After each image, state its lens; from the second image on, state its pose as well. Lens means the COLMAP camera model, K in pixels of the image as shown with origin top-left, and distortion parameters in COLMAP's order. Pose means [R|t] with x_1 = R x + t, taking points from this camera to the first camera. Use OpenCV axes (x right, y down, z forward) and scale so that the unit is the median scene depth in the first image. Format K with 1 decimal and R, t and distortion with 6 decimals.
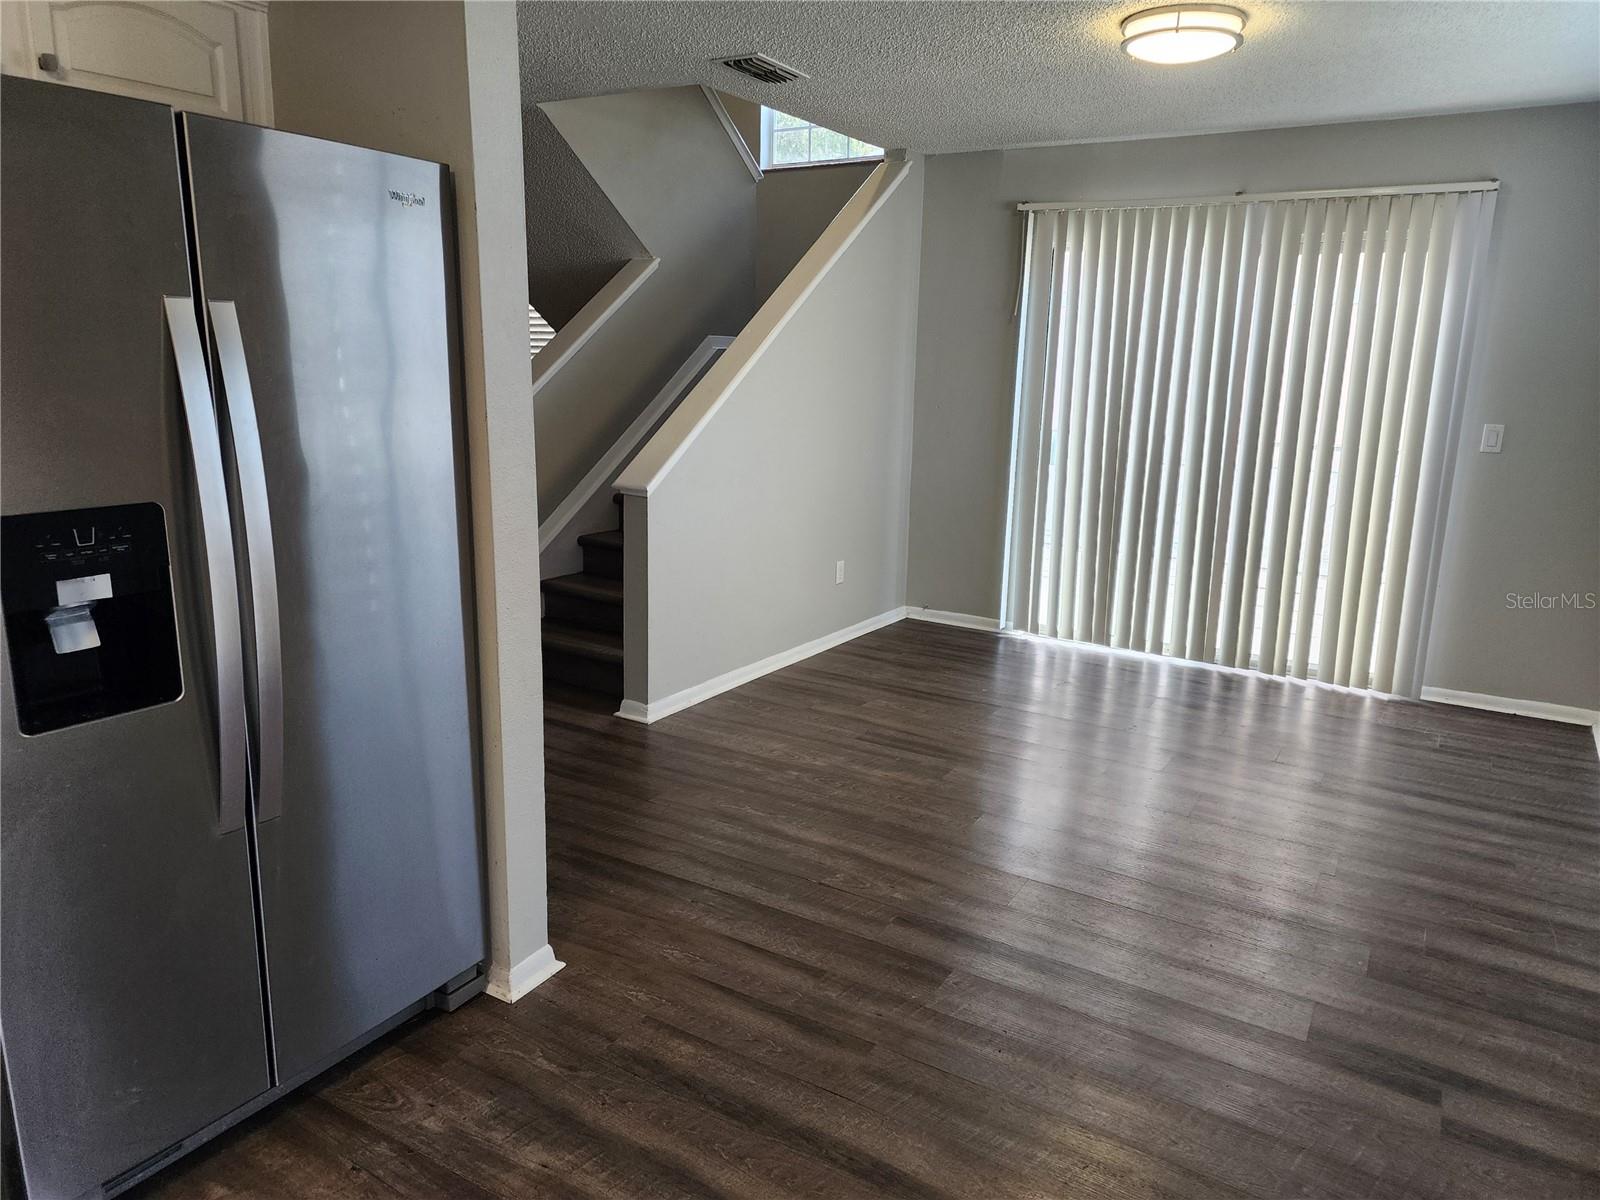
lens RADIAL K [[1075.8, 0, 804.6], [0, 1075.8, 599.4], [0, 0, 1]] dist [0.081608, -0.069554]
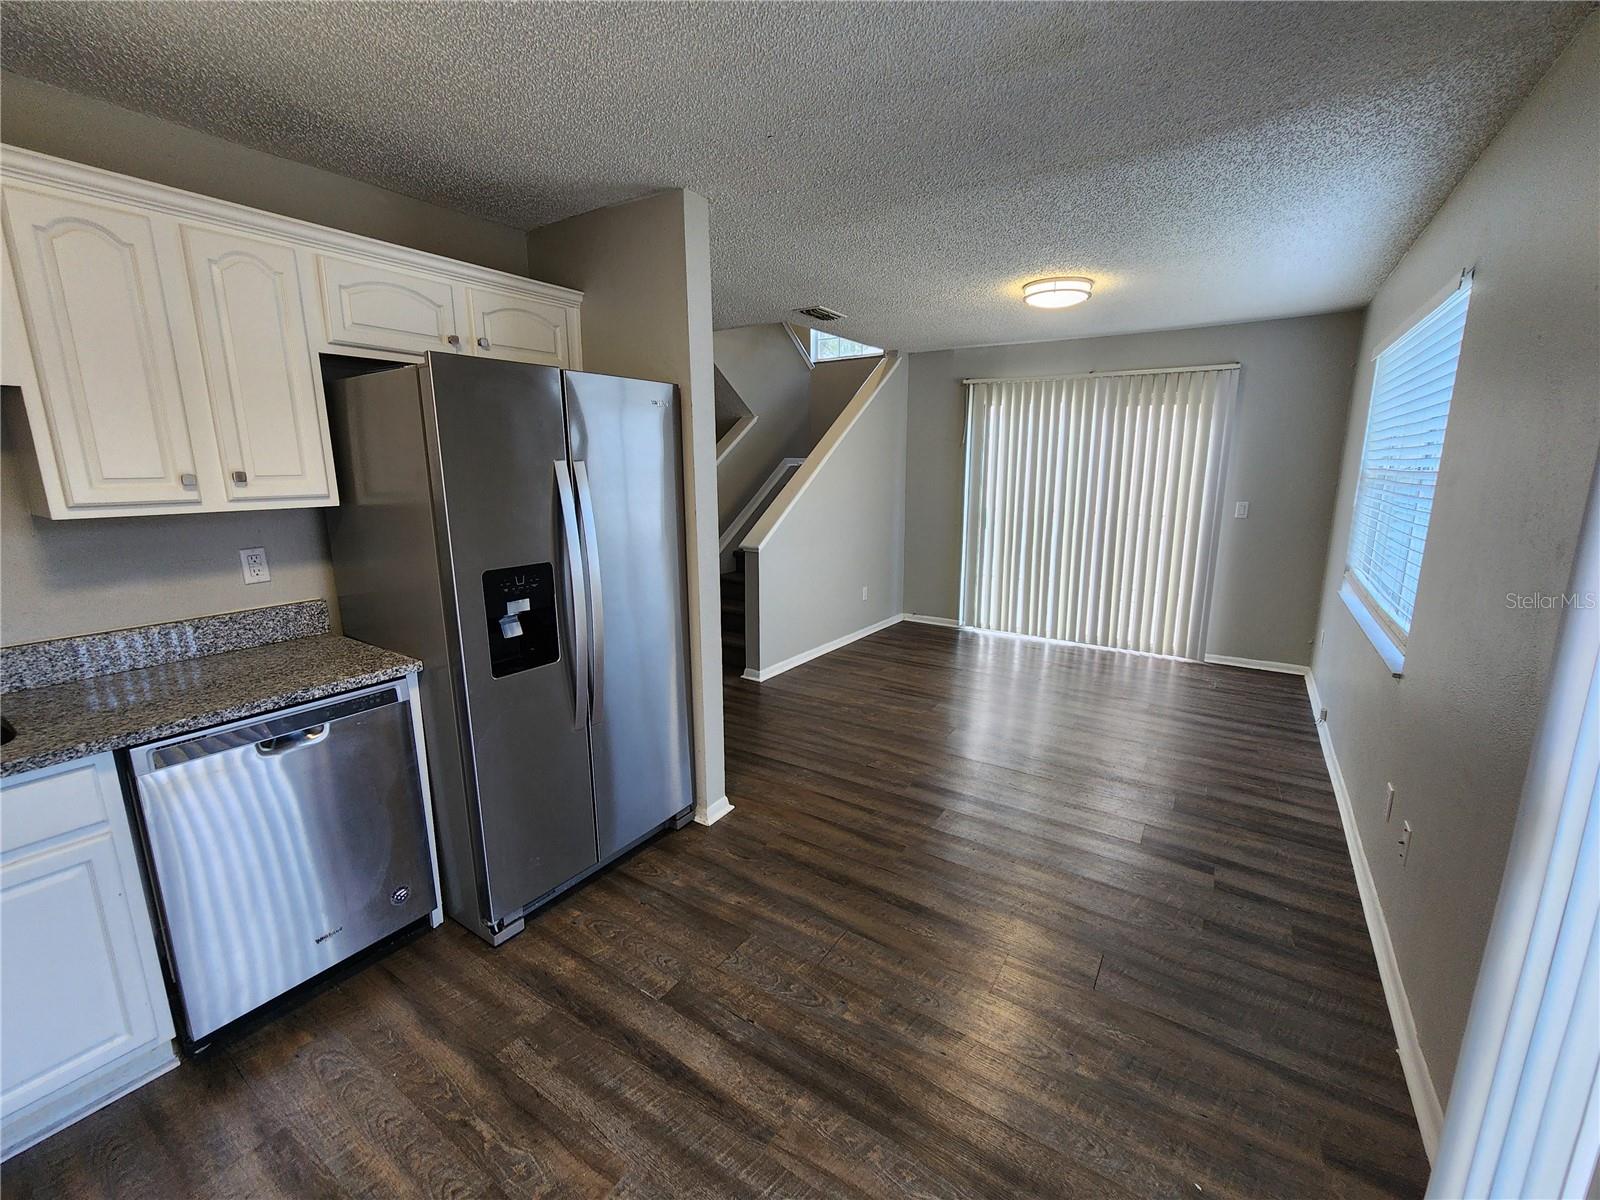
lens RADIAL K [[663.2, 0, 803.5], [0, 663.2, 603.5], [0, 0, 1]] dist [-0.003068, 0.001431]
pose [[0.999167, -0.017578, -0.036839, -0.049678], [0.017046, 0.999746, -0.014716, 0.007407], [0.037088, 0.014076, 0.999213, -0.114867]]
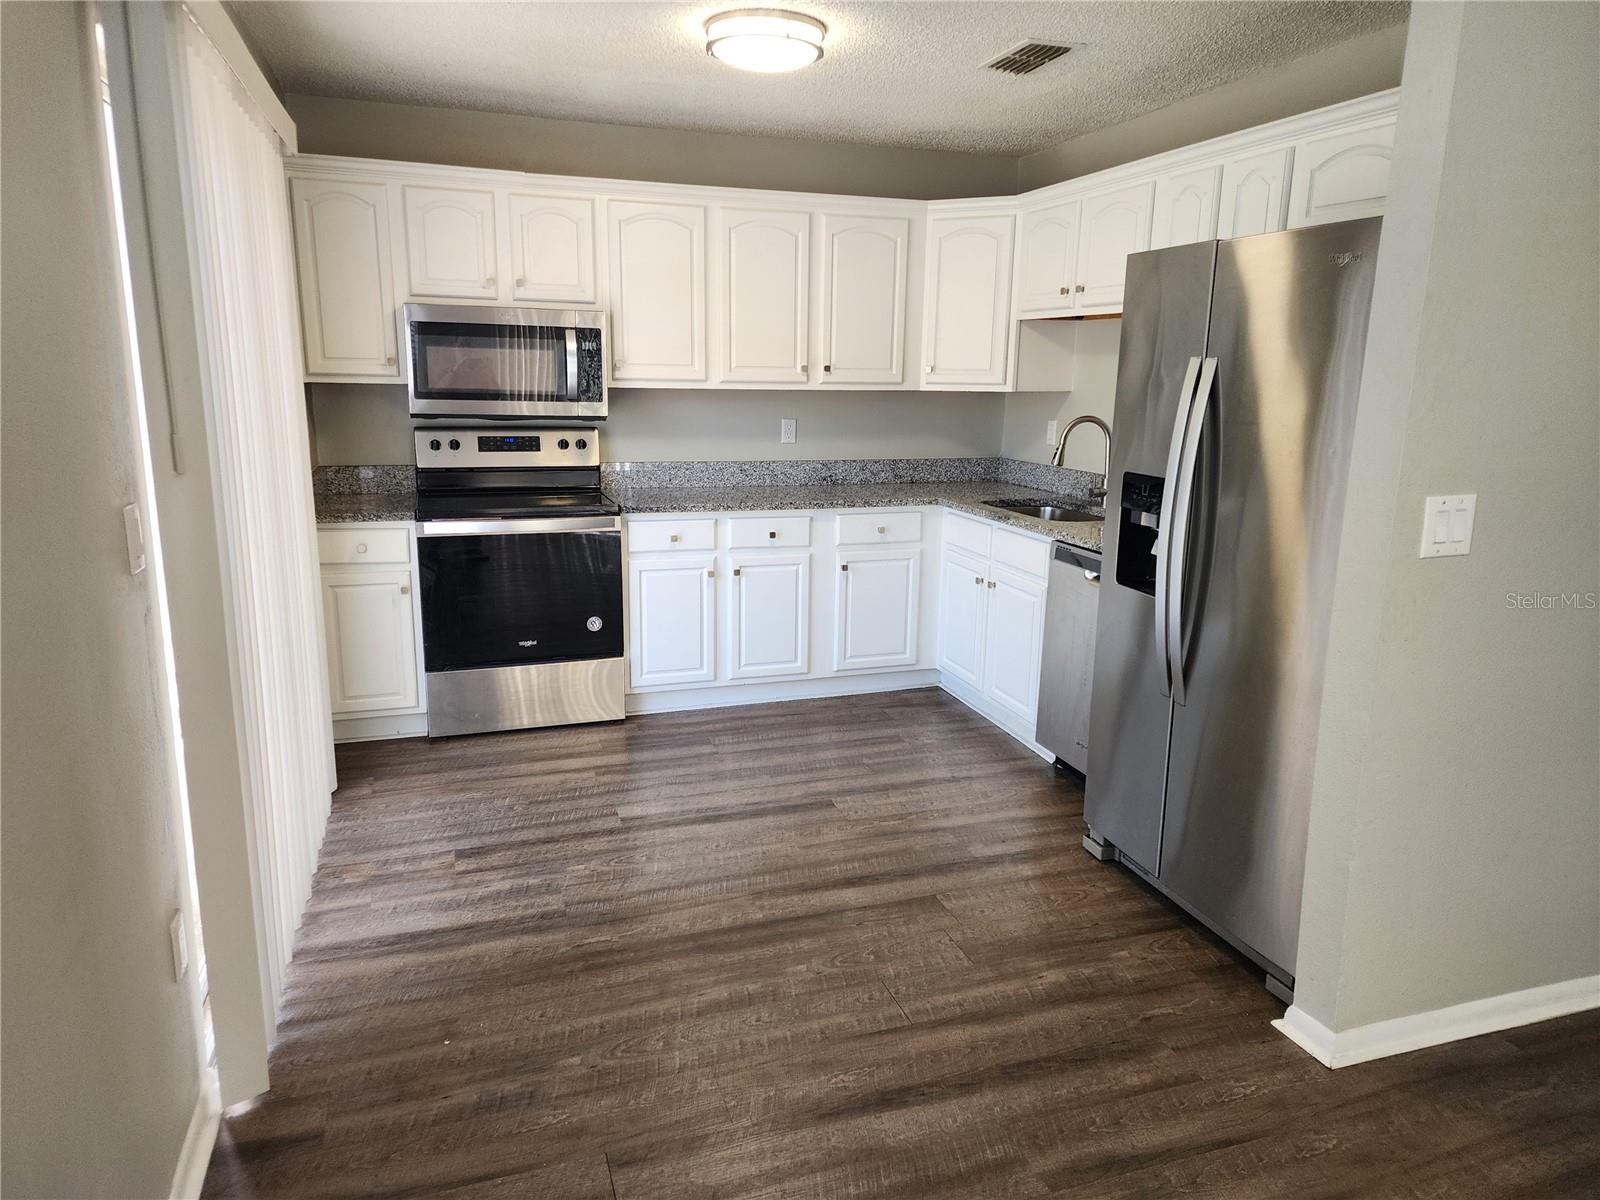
lens RADIAL K [[1075.8, 0, 815.8], [0, 1075.8, 599.0], [0, 0, 1]] dist [0.081608, -0.069554]
pose [[-0.643478, 0.134247, -0.753601, 0.631771], [-0.198323, 0.921645, 0.333525, -0.222096], [0.739327, 0.364072, -0.566434, 0.967754]]
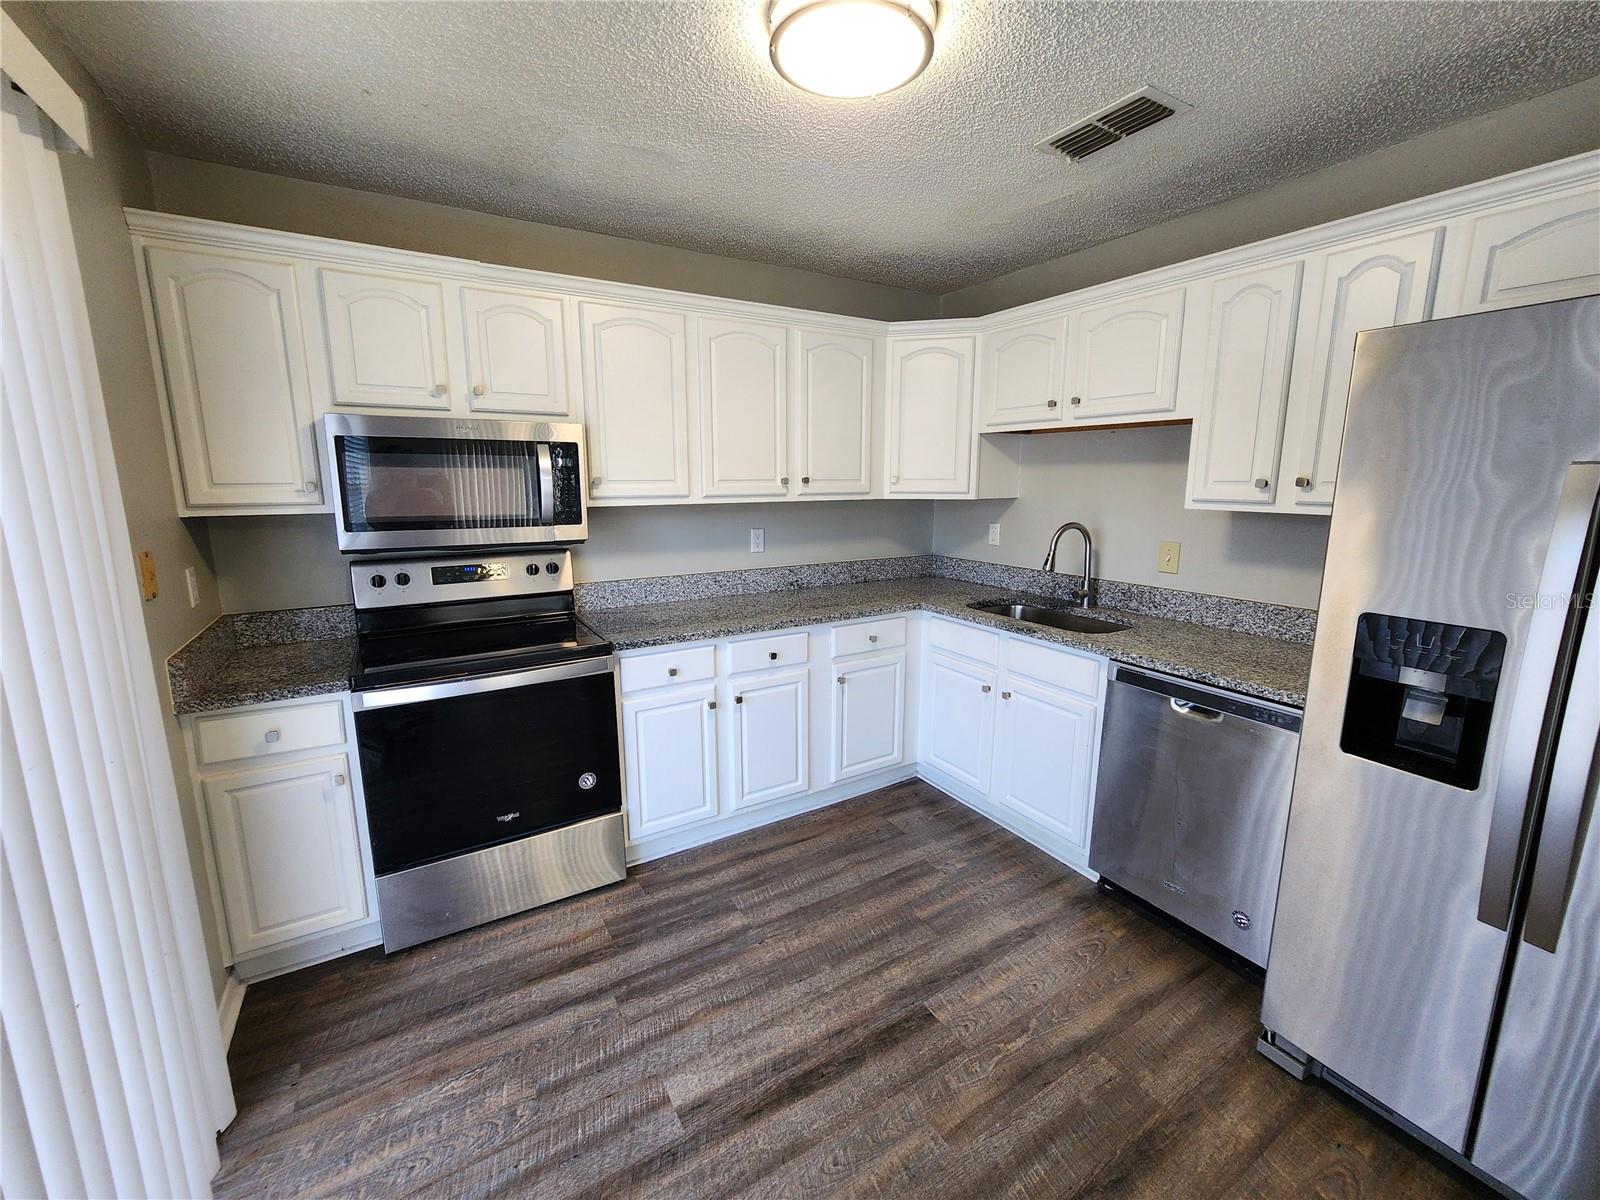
lens RADIAL K [[663.2, 0, 803.0], [0, 663.2, 595.0], [0, 0, 1]] dist [-0.003068, 0.001431]
pose [[-0.462002, 0.140759, -0.875638, 0.240643], [-0.205219, 0.943562, 0.259955, -0.095831], [0.862809, 0.299797, -0.407041, 0.369419]]
